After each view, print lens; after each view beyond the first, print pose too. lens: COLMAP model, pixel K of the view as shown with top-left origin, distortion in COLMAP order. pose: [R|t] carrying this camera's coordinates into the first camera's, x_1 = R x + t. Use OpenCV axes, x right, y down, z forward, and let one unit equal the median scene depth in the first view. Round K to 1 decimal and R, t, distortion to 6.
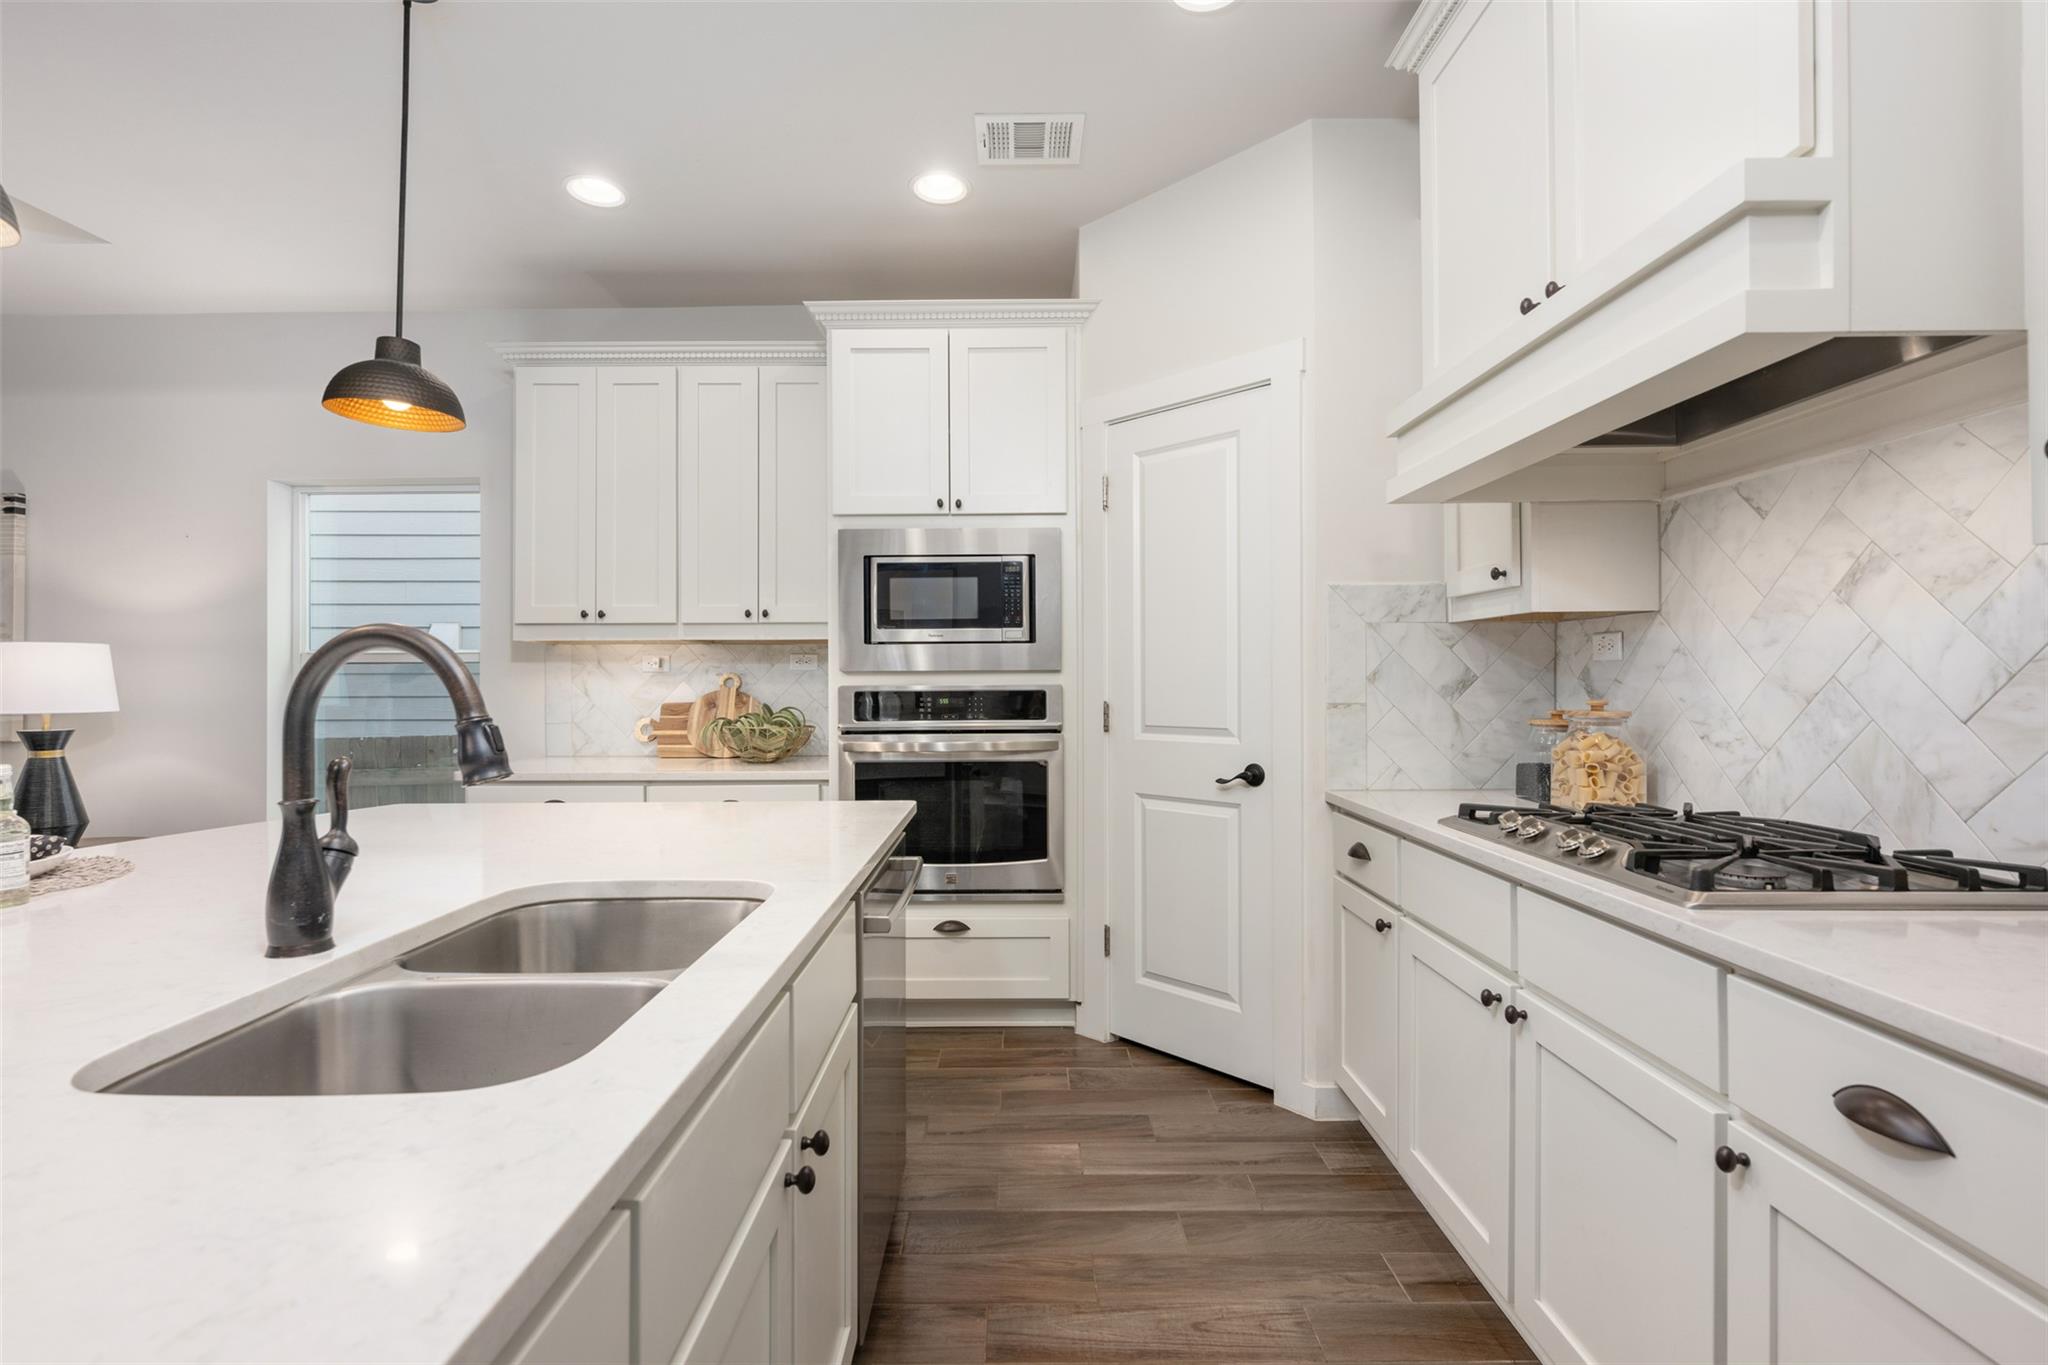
lens RADIAL K [[918.4, 0, 1031.5], [0, 918.4, 675.6], [0, 0, 1]] dist [-0.002101, 0.000428]
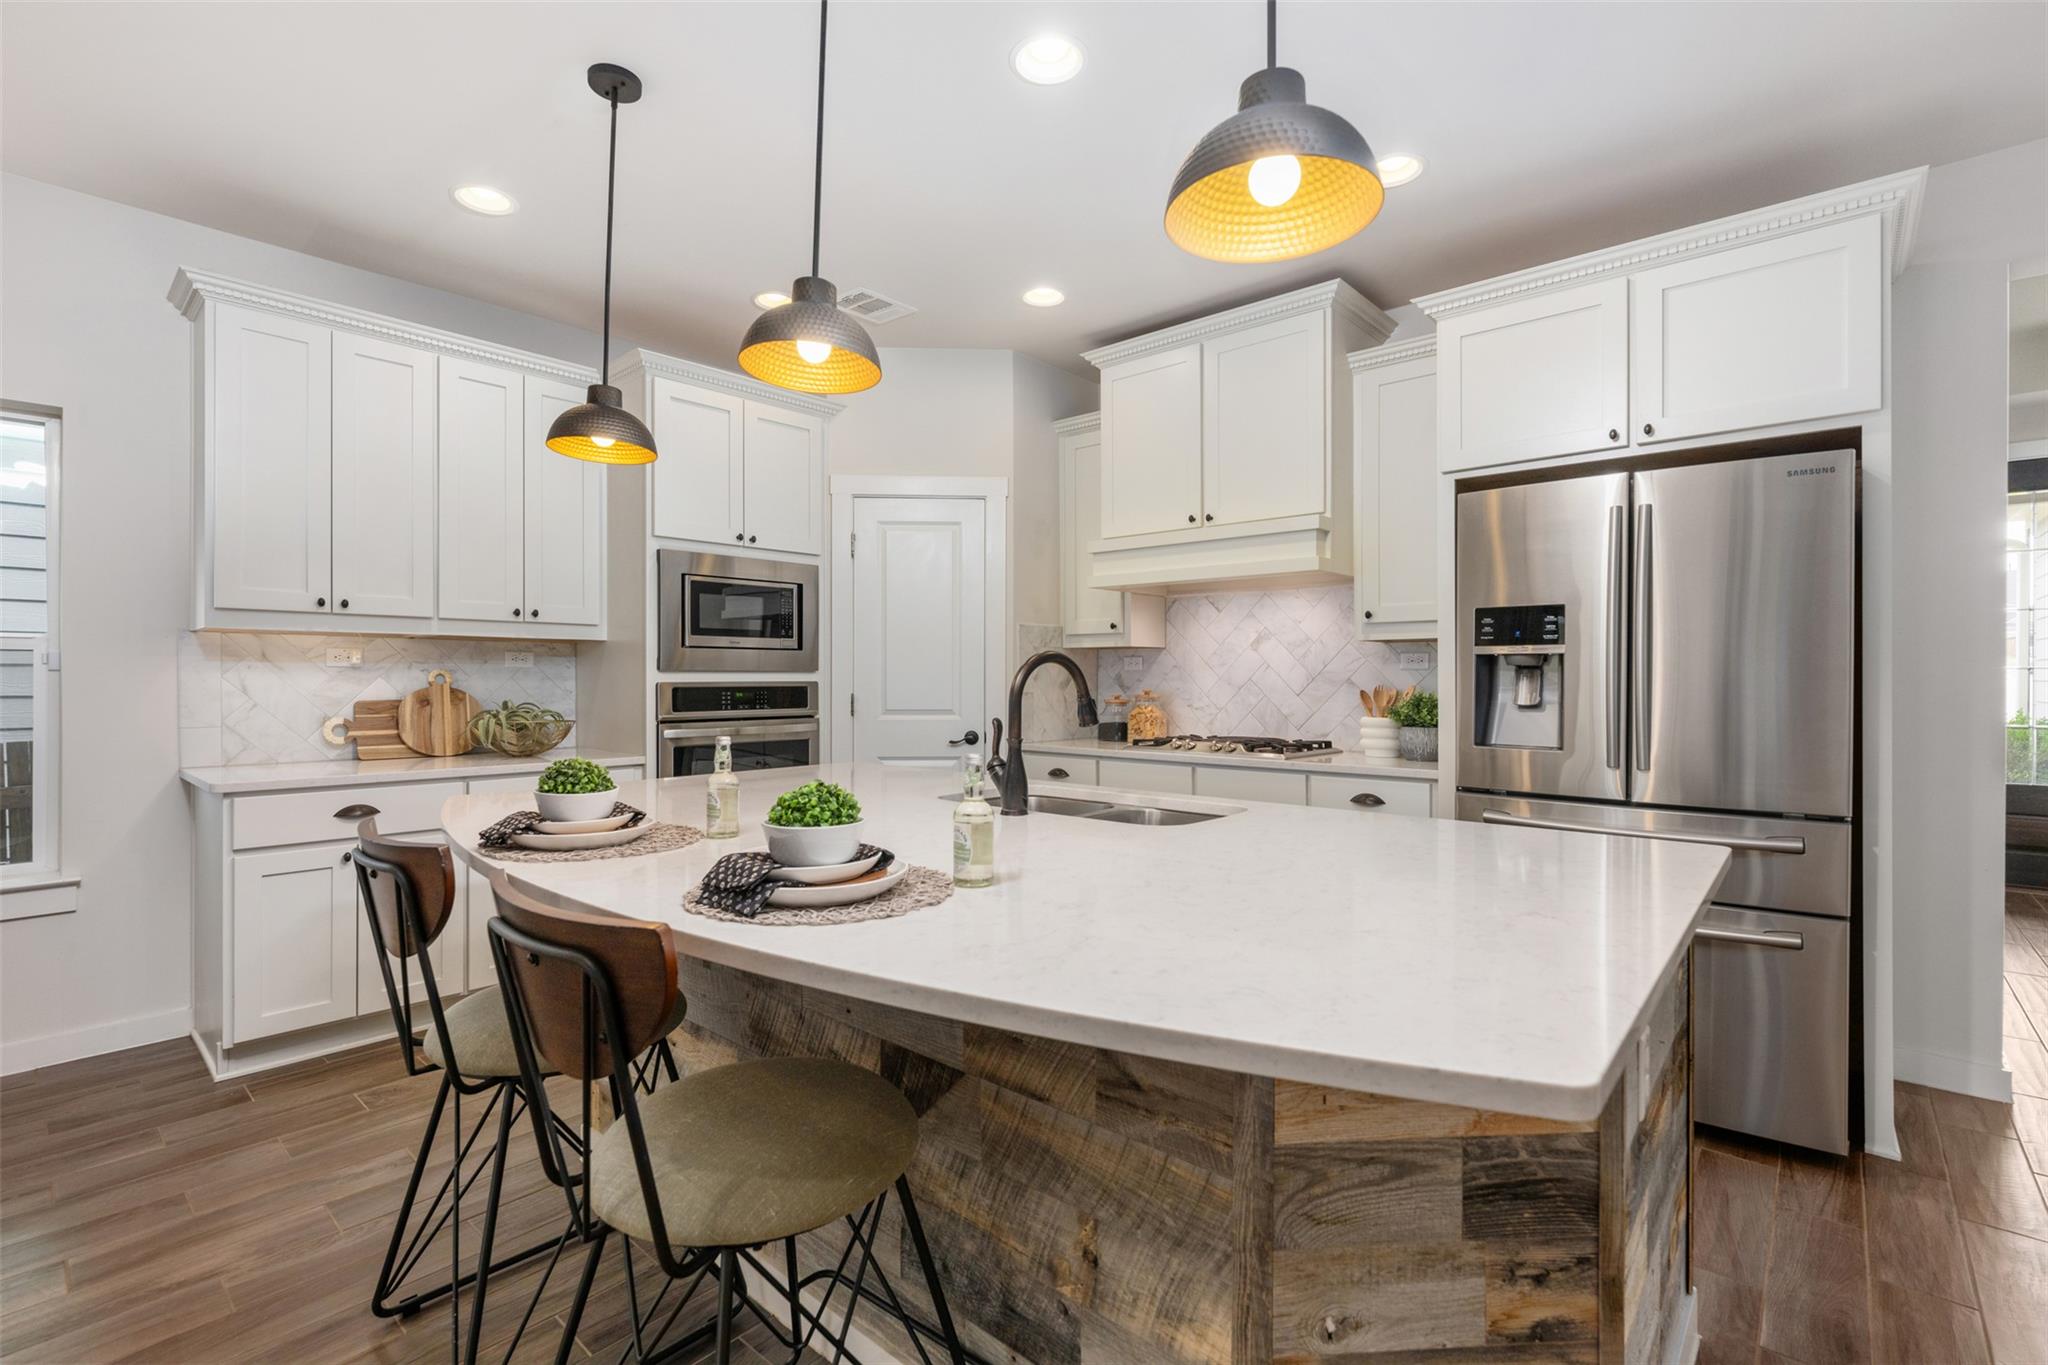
lens RADIAL K [[918.4, 0, 1009.3], [0, 918.4, 674.9], [0, 0, 1]] dist [-0.002101, 0.000428]
pose [[0.676134, 0.008612, 0.736729, -0.773865], [-0.008027, 0.999958, -0.004322, 0.003356], [-0.736735, -0.002992, 0.676175, -0.122806]]
